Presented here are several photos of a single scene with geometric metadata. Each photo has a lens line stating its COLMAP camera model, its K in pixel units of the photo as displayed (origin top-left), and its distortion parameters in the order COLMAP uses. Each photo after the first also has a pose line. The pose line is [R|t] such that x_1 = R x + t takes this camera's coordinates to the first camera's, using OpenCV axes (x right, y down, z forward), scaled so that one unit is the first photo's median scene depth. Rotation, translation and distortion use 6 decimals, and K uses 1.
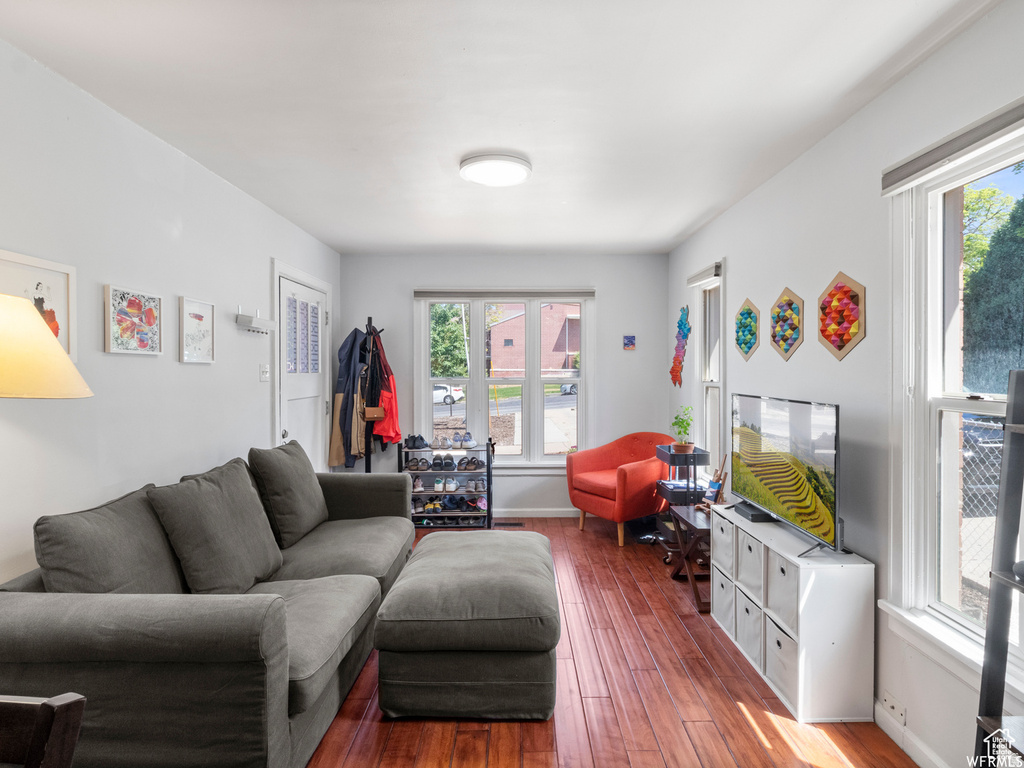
lens RADIAL K [[548.2, 0, 478.6], [0, 548.2, 408.9], [0, 0, 1]] dist [0.012296, -0.000228]
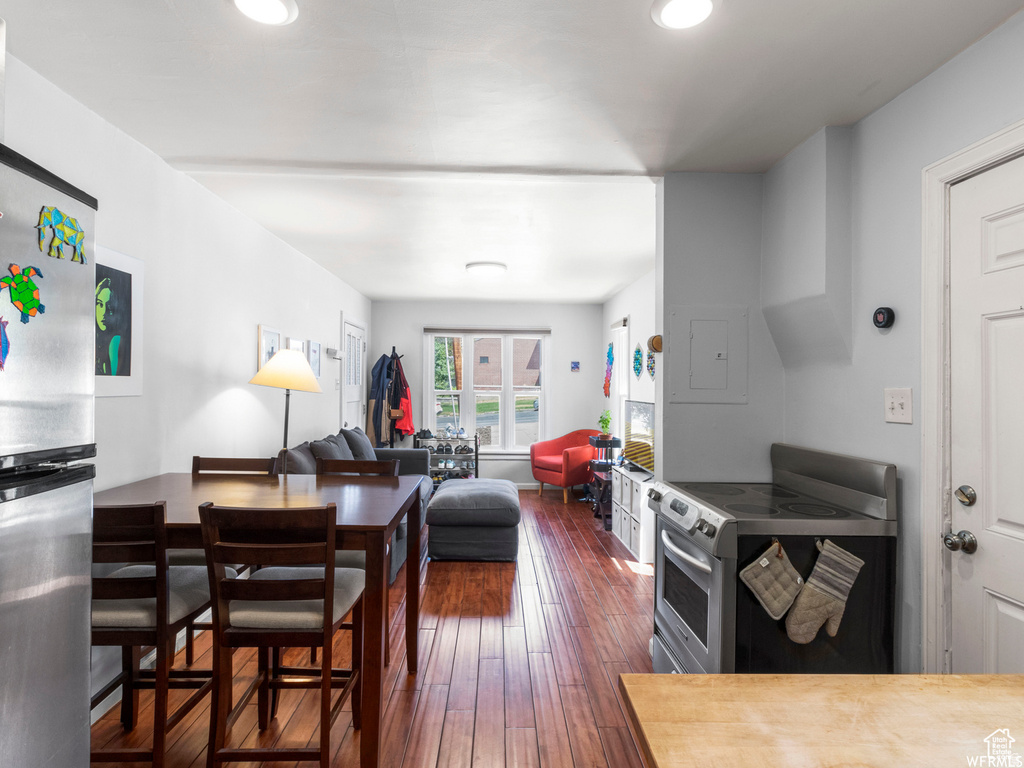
lens RADIAL K [[548.2, 0, 512.2], [0, 548.2, 383.8], [0, 0, 1]] dist [0.012296, -0.000228]
pose [[0.994169, 0.012237, 0.107136, -0.045940], [-0.004119, 0.997125, -0.075665, 0.038078], [-0.107754, 0.074782, 0.991361, -0.464730]]
